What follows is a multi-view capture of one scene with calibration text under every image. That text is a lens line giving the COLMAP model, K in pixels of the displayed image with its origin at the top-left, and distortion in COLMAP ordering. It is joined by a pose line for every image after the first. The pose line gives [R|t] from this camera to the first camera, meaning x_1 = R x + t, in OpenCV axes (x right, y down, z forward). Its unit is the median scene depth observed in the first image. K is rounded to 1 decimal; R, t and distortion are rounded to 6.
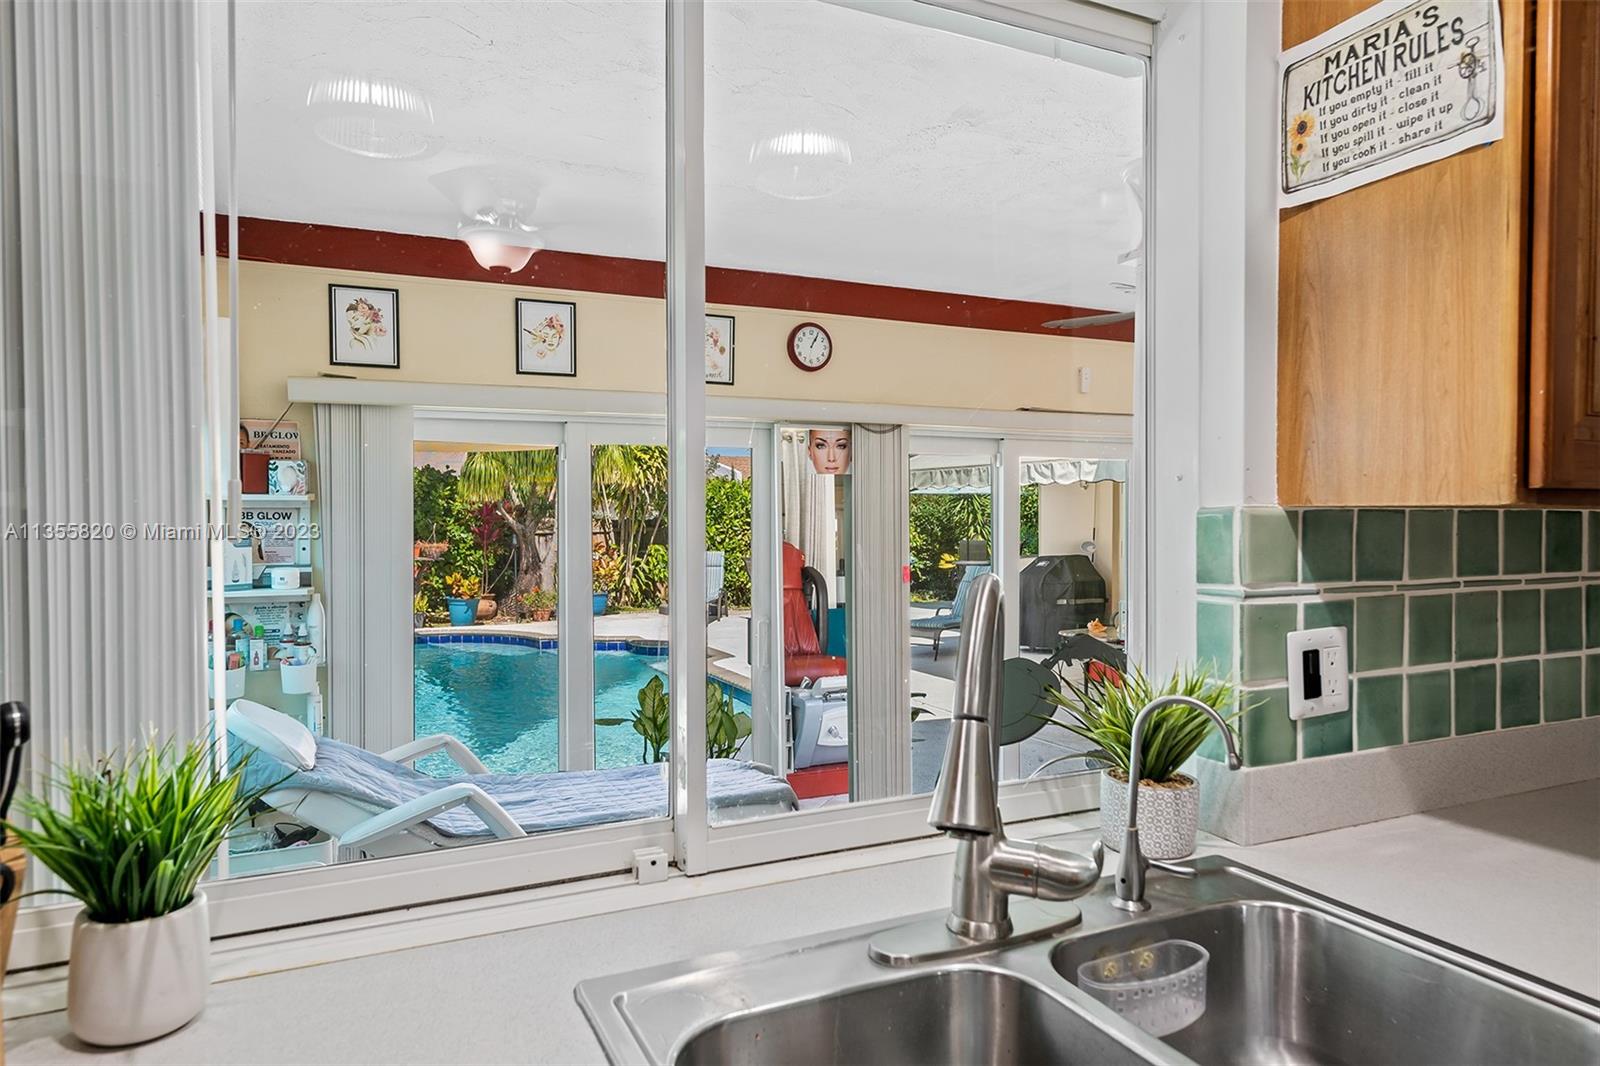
lens RADIAL K [[984.9, 0, 806.0], [0, 984.9, 524.5], [0, 0, 1]] dist [0.007627, 0.000968]
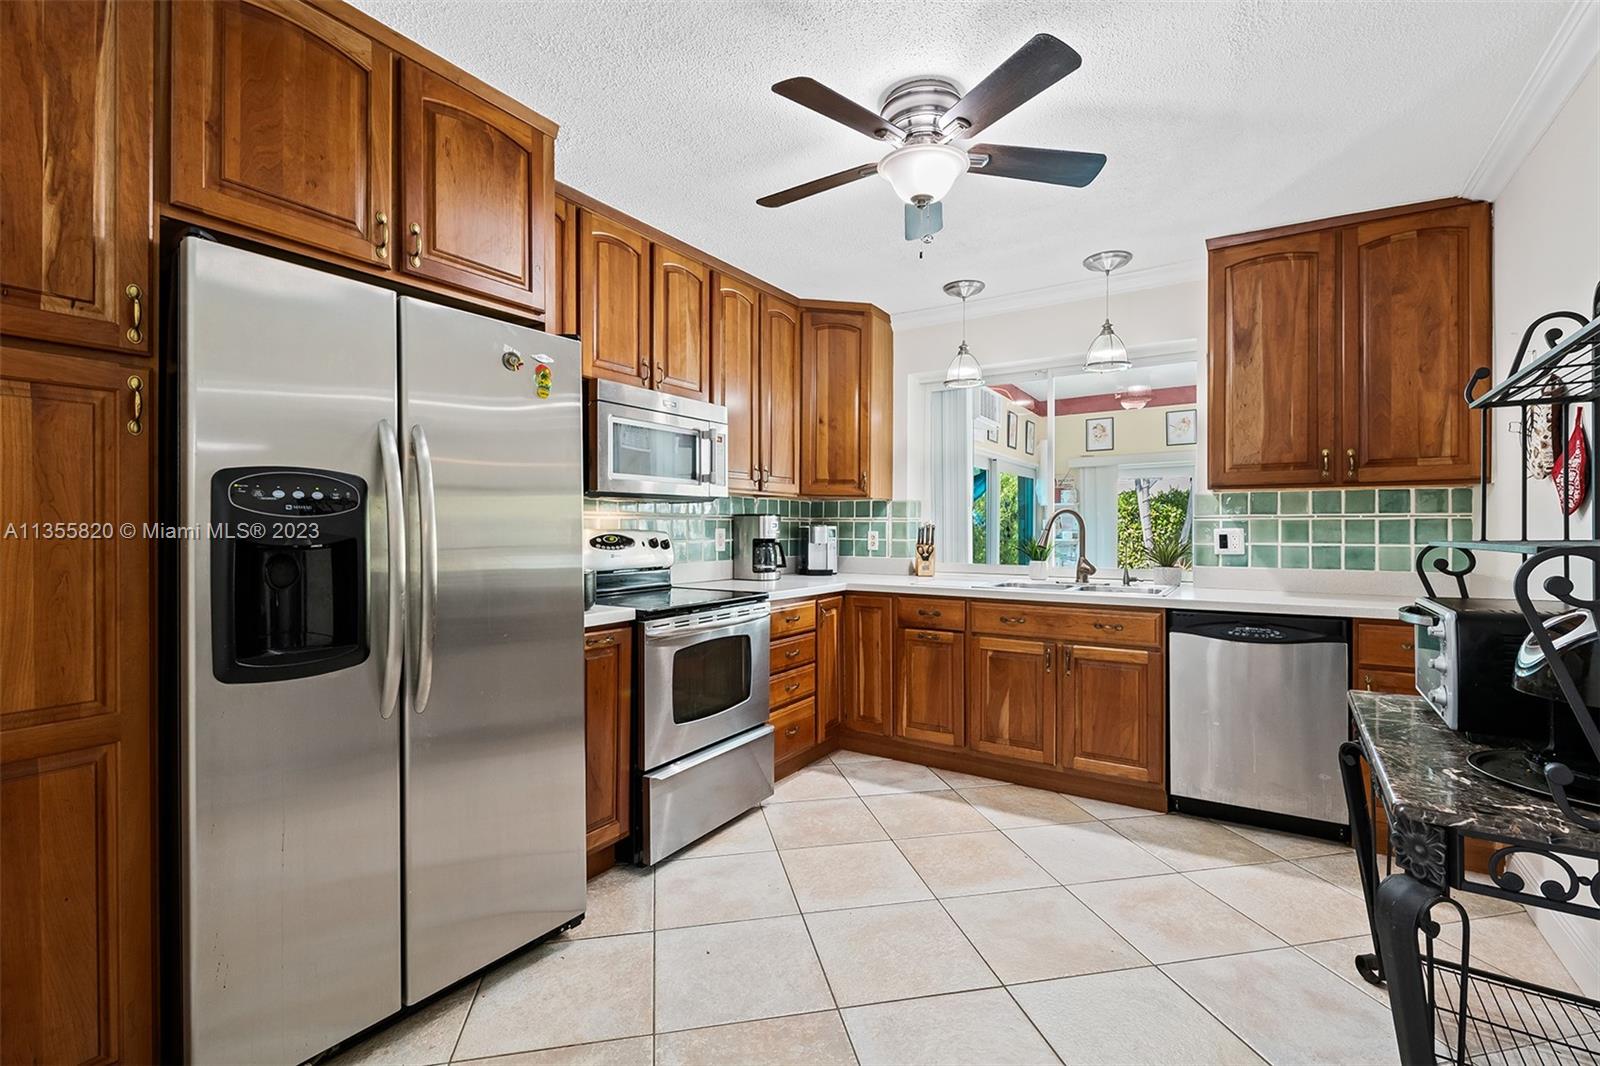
lens RADIAL K [[727.2, 0, 790.5], [0, 727.2, 532.1], [0, 0, 1]] dist [0.003652, -0.000508]
pose [[0.512423, 0.004558, -0.858721, 1.750136], [-0.008489, 0.999964, 0.000242, 0.121136], [0.858691, 0.007166, 0.512443, -1.444829]]
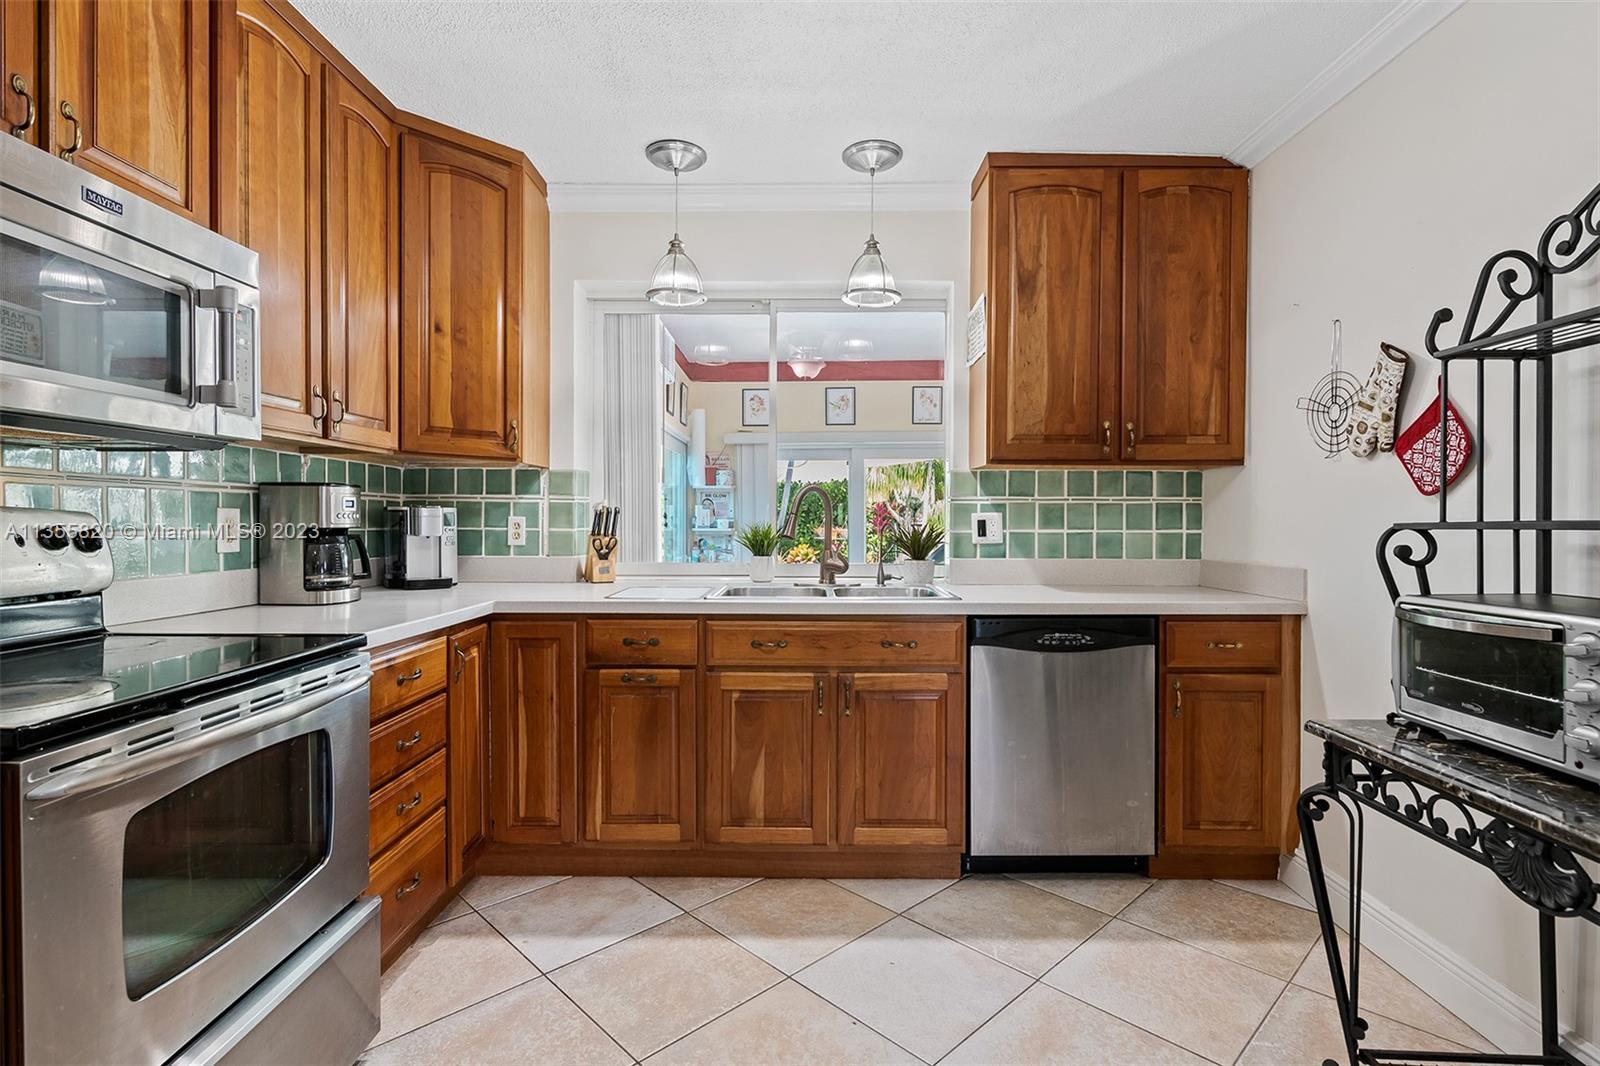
lens RADIAL K [[783.8, 0, 810.2], [0, 783.8, 530.3], [0, 0, 1]] dist [0.008140, -0.006114]
pose [[0.899352, 0.007644, -0.437158, 0.971666], [-0.006073, 0.999969, 0.004990, 0.137221], [0.437182, -0.001833, 0.899371, -1.156837]]
